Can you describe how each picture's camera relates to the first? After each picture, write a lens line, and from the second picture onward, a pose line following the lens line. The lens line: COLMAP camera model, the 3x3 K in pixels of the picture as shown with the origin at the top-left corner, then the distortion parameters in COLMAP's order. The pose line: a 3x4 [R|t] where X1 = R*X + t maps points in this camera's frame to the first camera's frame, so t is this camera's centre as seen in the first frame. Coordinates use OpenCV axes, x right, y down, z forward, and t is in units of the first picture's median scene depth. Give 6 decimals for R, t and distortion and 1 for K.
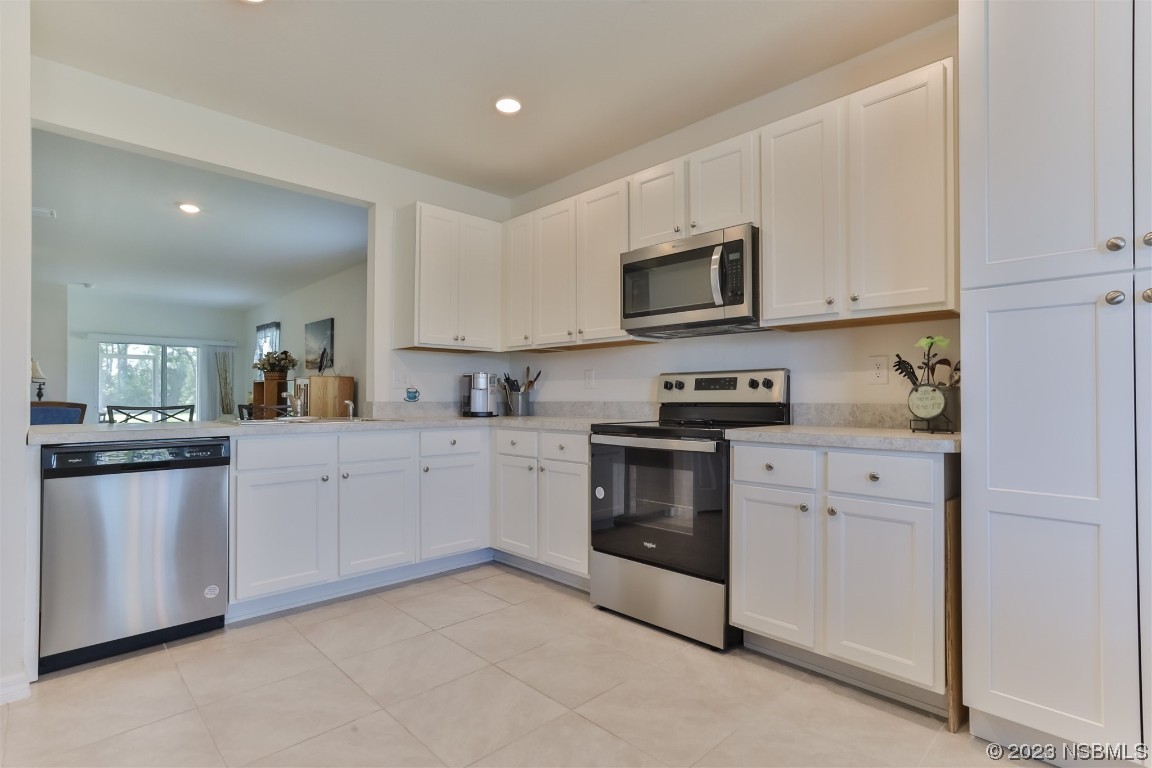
lens RADIAL K [[568.6, 0, 582.8], [0, 568.6, 387.9], [0, 0, 1]] dist [-0.018971, 0.016311]
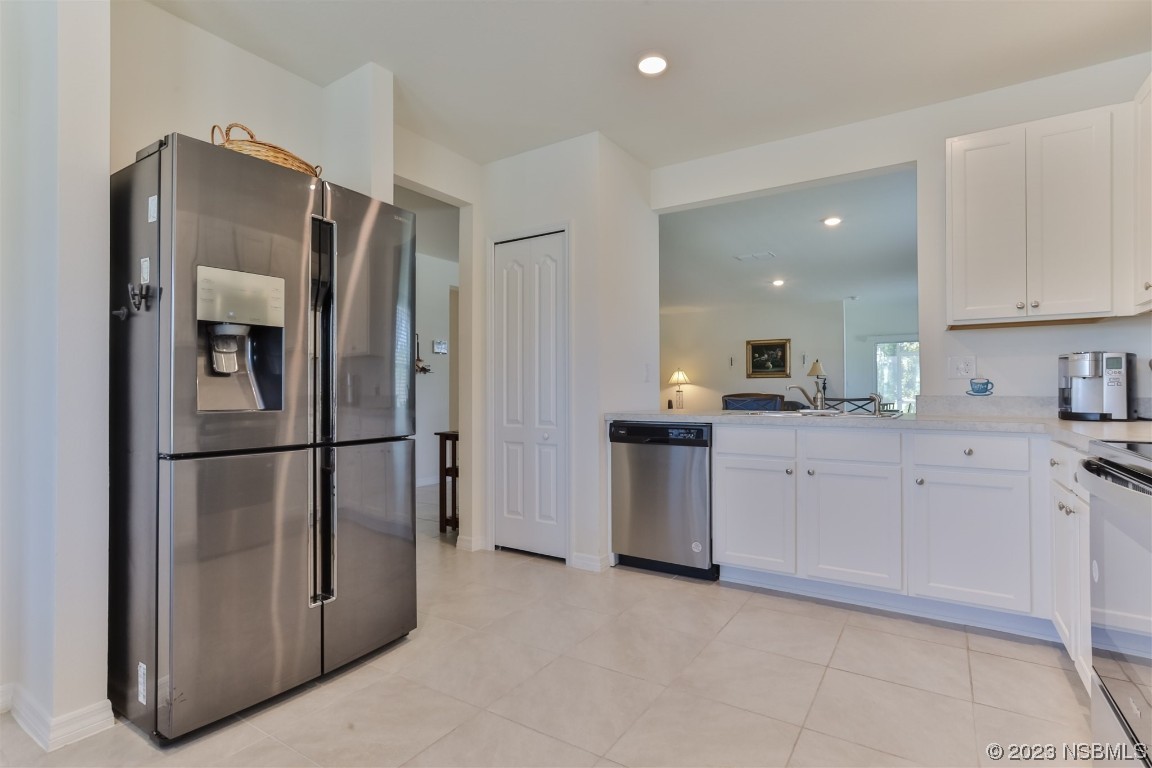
lens RADIAL K [[568.6, 0, 592.7], [0, 568.6, 382.1], [0, 0, 1]] dist [-0.018971, 0.016311]
pose [[0.234059, -0.012927, -0.972136, 0.317768], [0.016186, 0.999825, -0.009398, 0.004220], [0.972088, -0.013535, 0.234227, 0.309287]]
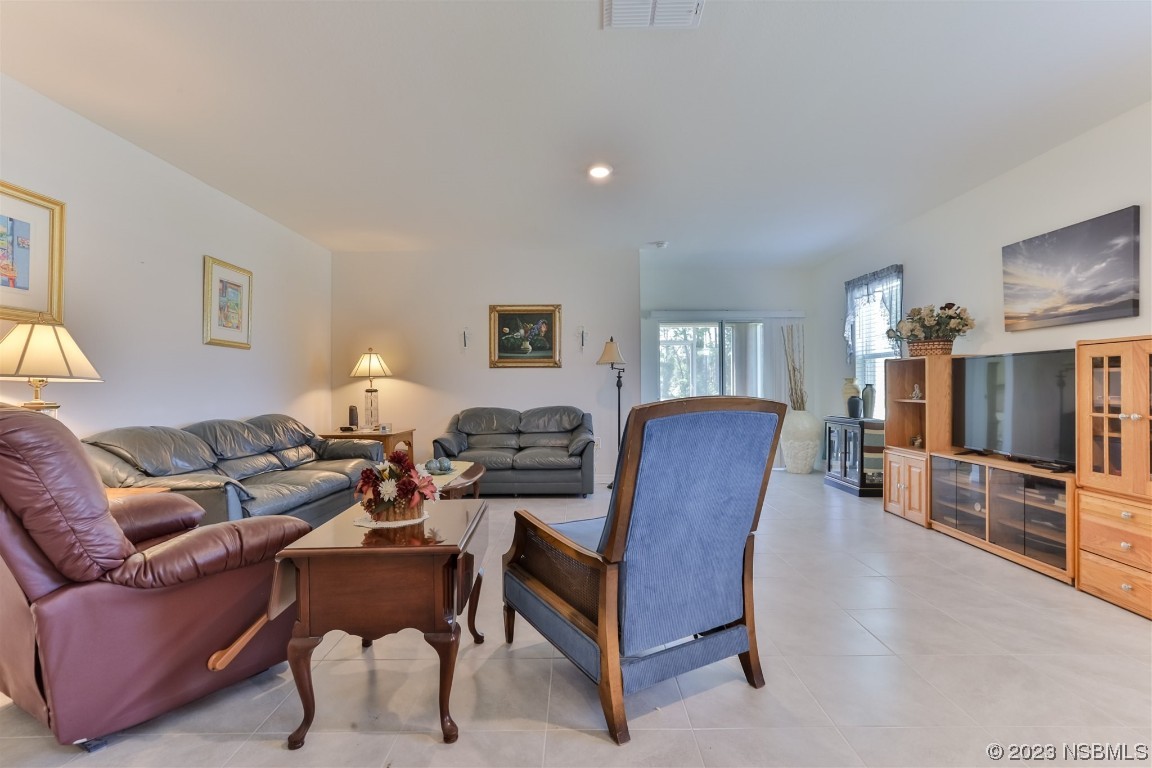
lens RADIAL K [[568.6, 0, 568.6], [0, 568.6, 388.5], [0, 0, 1]] dist [-0.018971, 0.016311]
pose [[0.696795, 0.001031, -0.717269, -0.739872], [0.014282, 0.999781, 0.015312, 0.008067], [0.717128, -0.020914, 0.696628, 0.663298]]
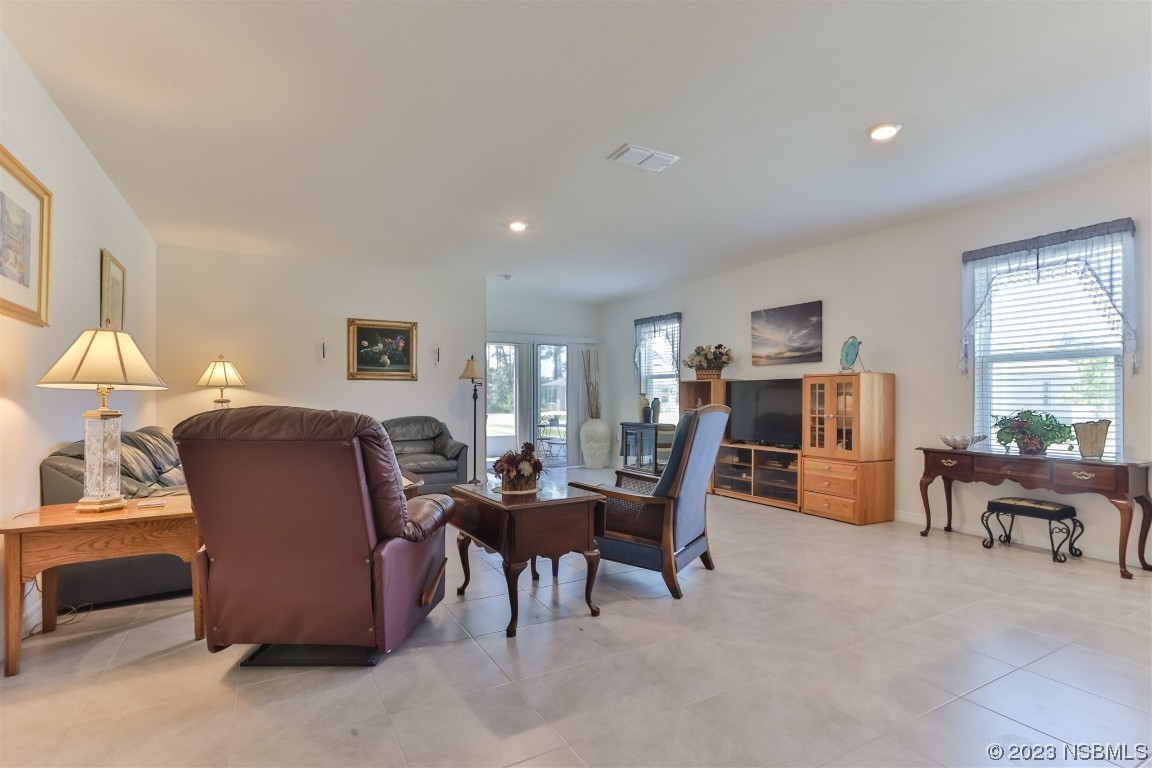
lens RADIAL K [[568.6, 0, 596.7], [0, 568.6, 404.2], [0, 0, 1]] dist [-0.018971, 0.016311]
pose [[0.962360, 0.005732, -0.271719, -0.899651], [0.000811, 0.999713, 0.023962, 0.004333], [0.271778, -0.023281, 0.962078, 0.277947]]
